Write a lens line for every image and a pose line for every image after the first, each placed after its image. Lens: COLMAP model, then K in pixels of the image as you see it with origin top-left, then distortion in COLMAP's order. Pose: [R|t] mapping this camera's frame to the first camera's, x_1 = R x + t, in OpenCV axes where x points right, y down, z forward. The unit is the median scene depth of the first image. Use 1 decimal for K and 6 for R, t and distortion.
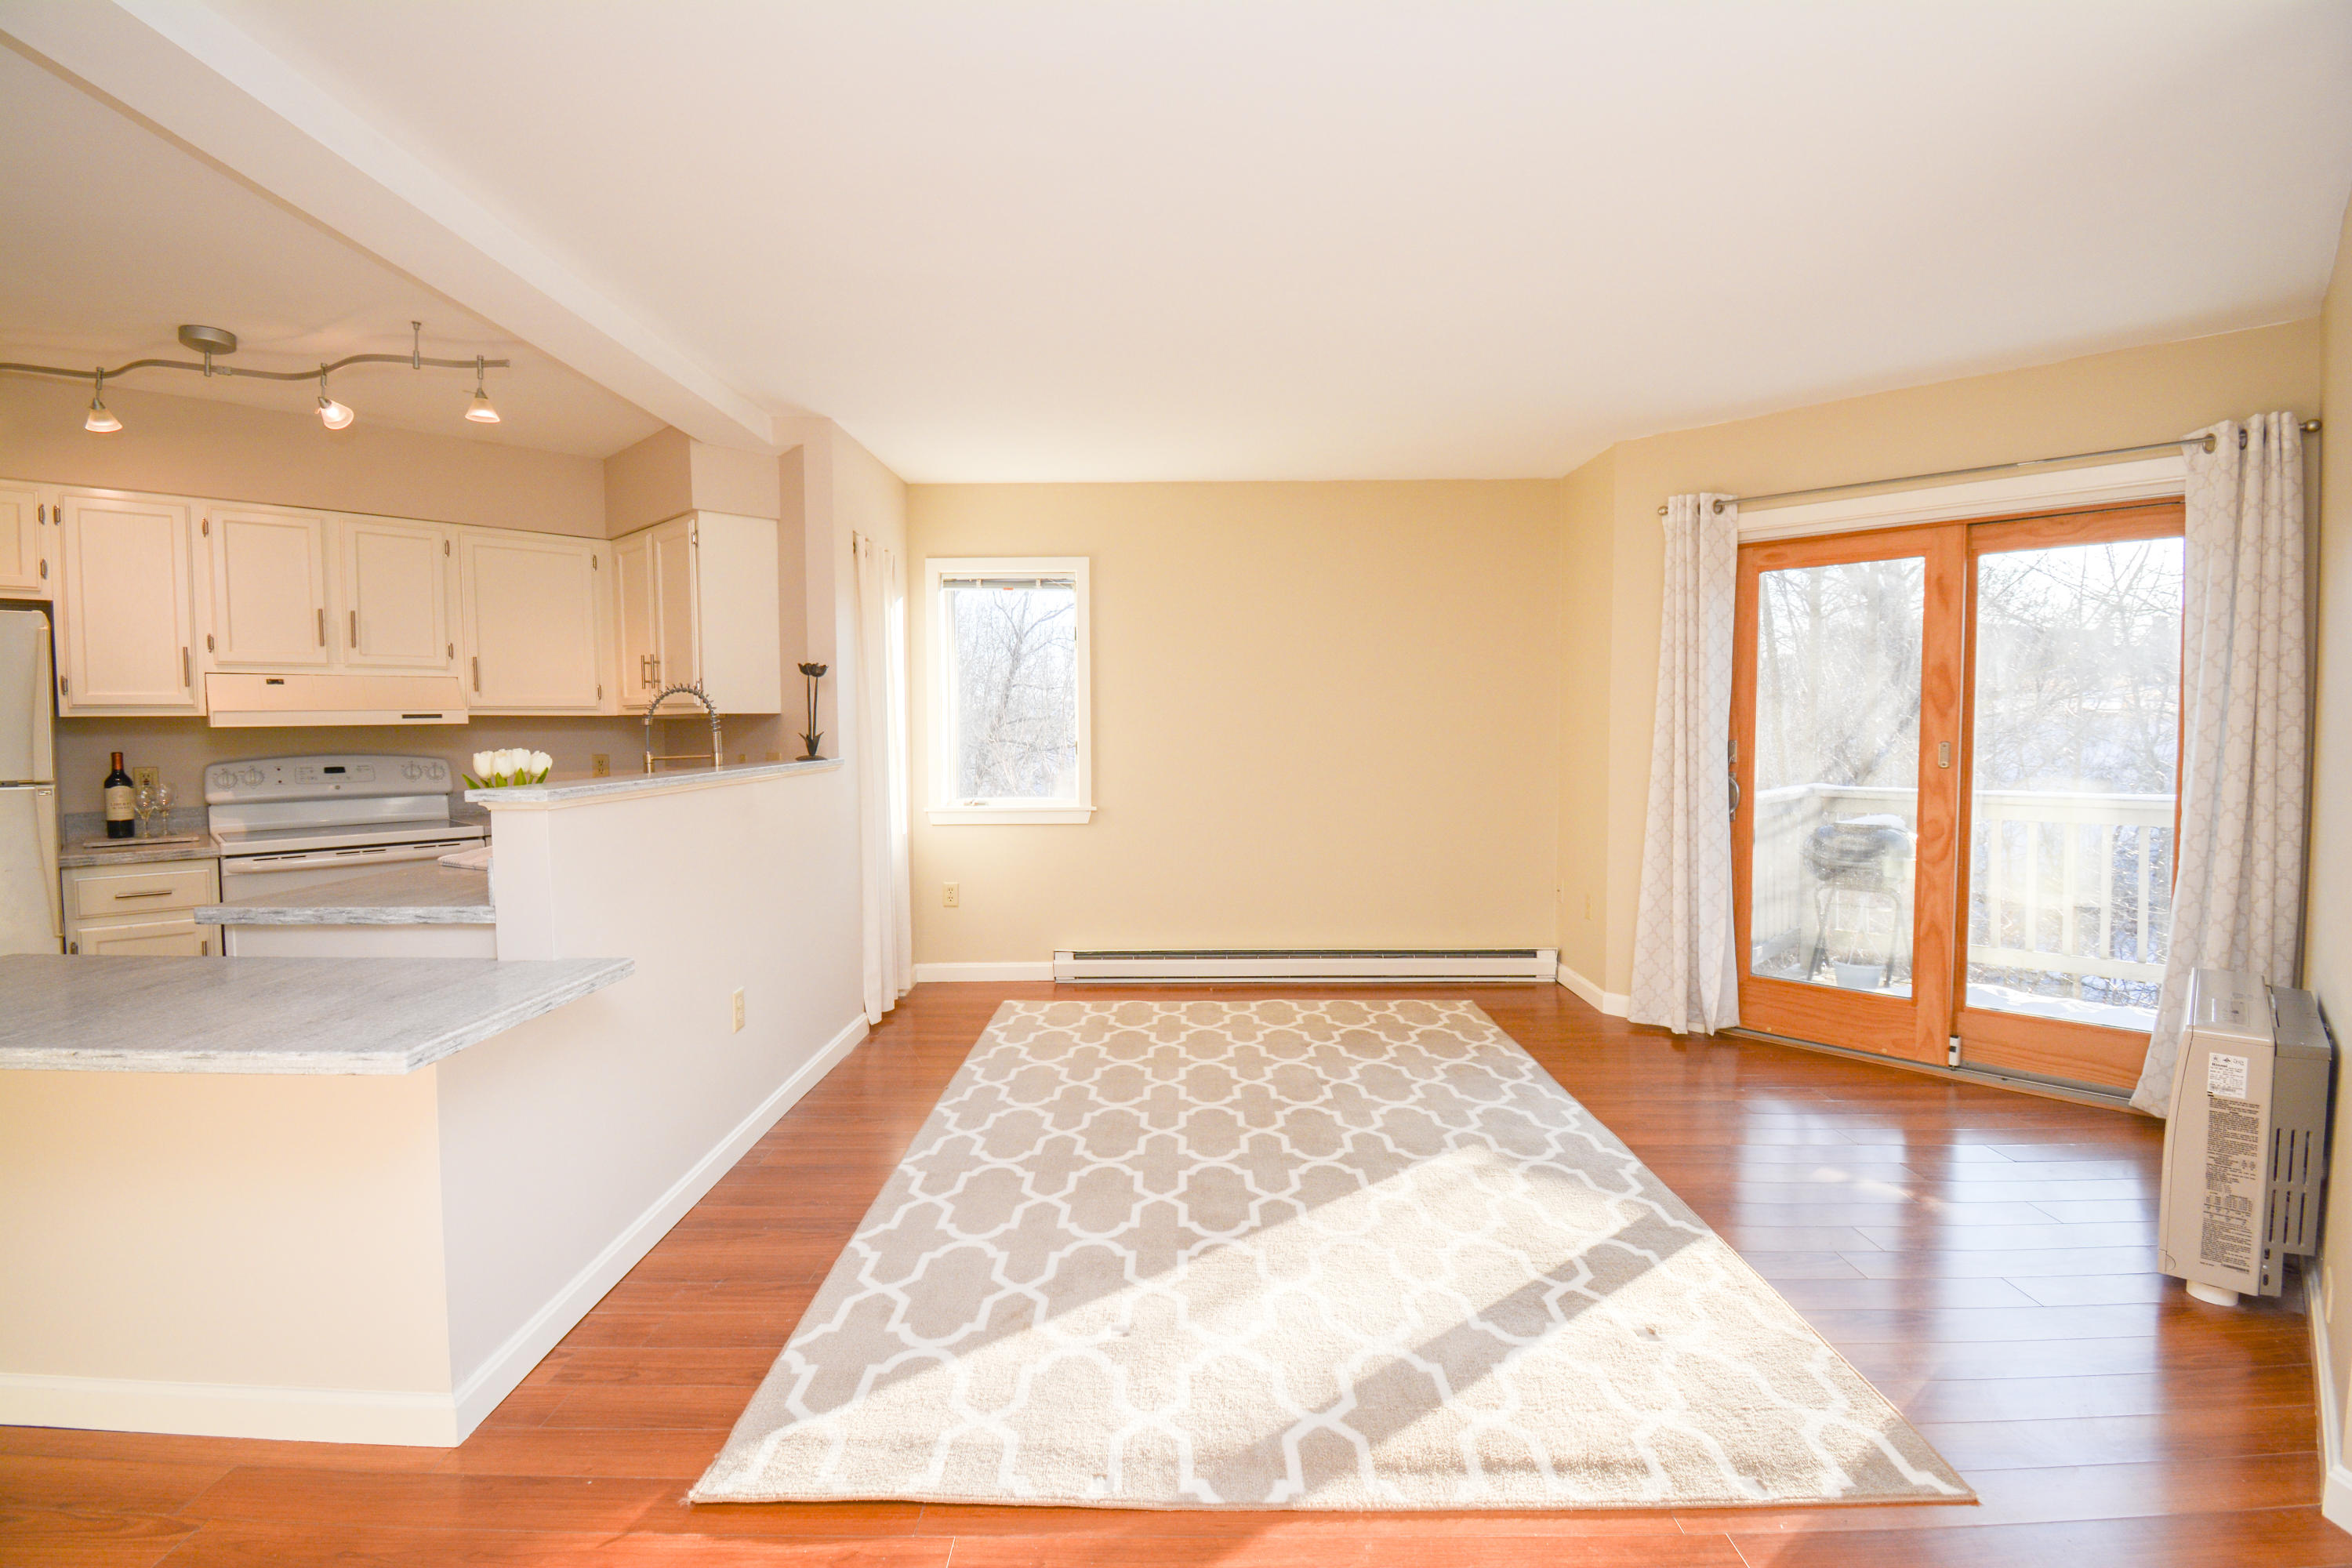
lens RADIAL K [[1070.1, 0, 1142.9], [0, 1070.1, 777.6], [0, 0, 1]] dist [-0.001748, -0.000131]
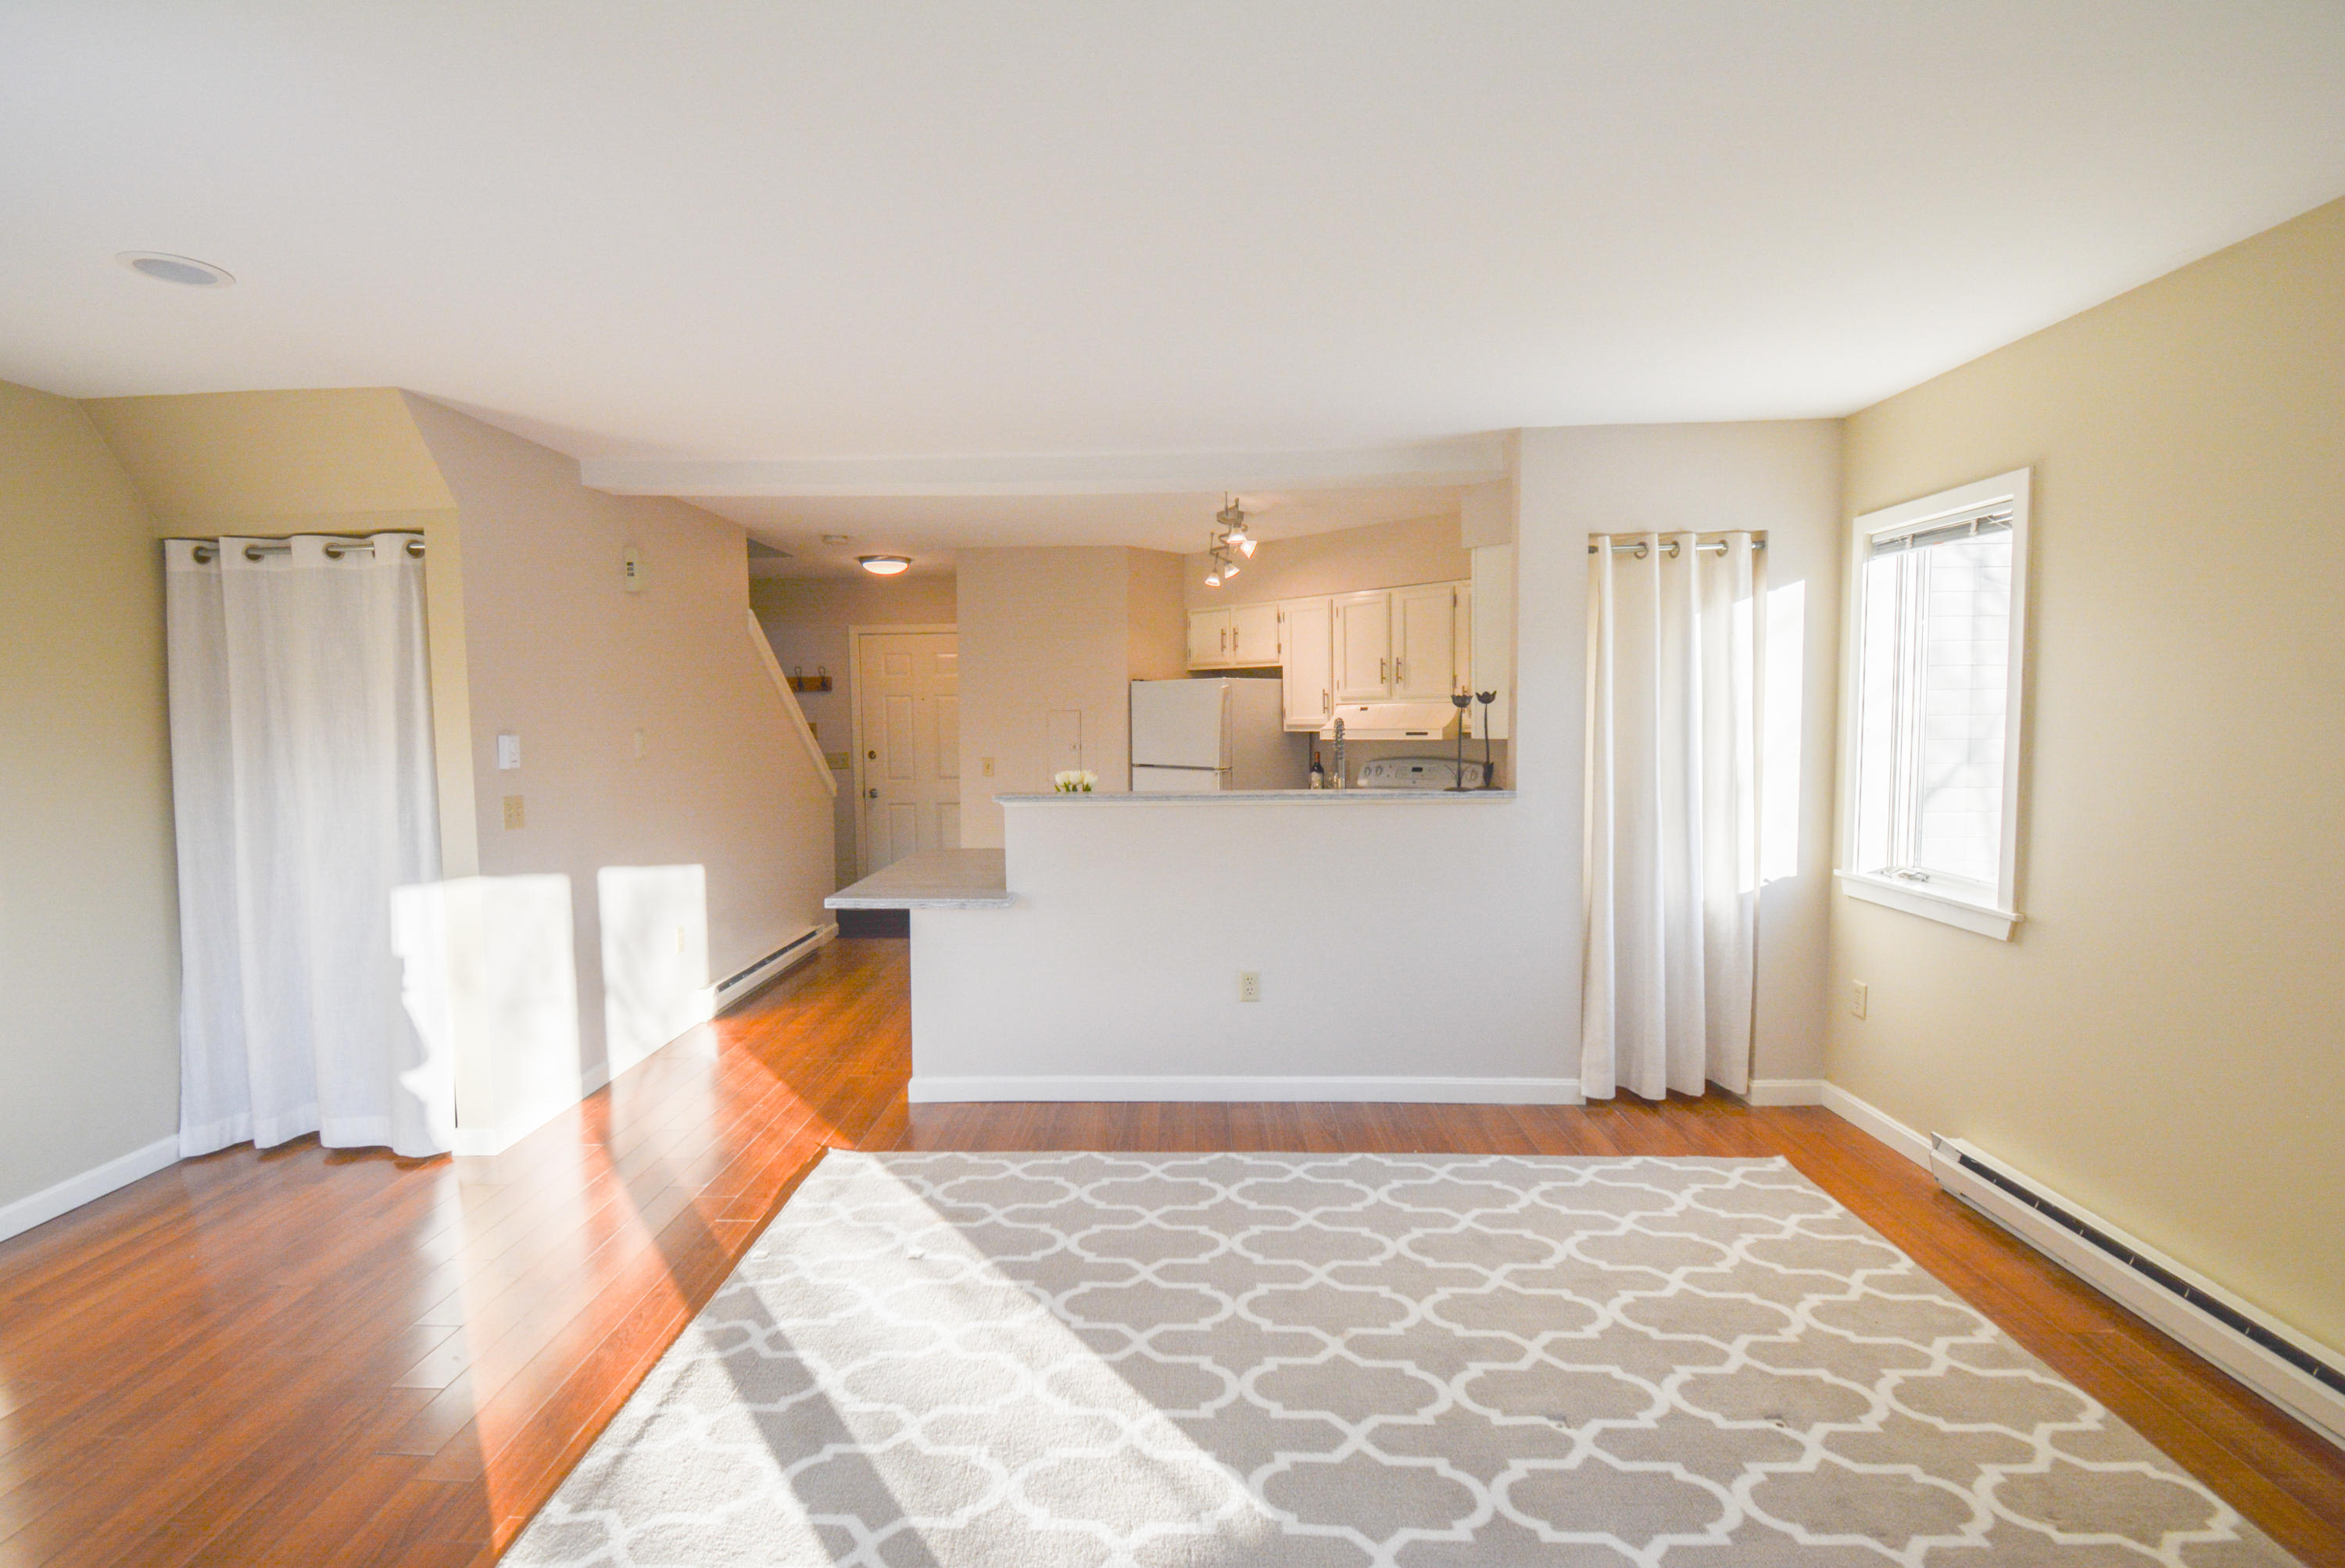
lens RADIAL K [[1066.9, 0, 1139.5], [0, 1066.9, 777.6], [0, 0, 1]] dist [-0.001748, -0.000131]
pose [[-0.035560, 0.071201, -0.996828, 0.772098], [-0.038858, 0.996606, 0.072572, -0.099303], [0.998612, 0.041315, -0.032673, 0.825616]]
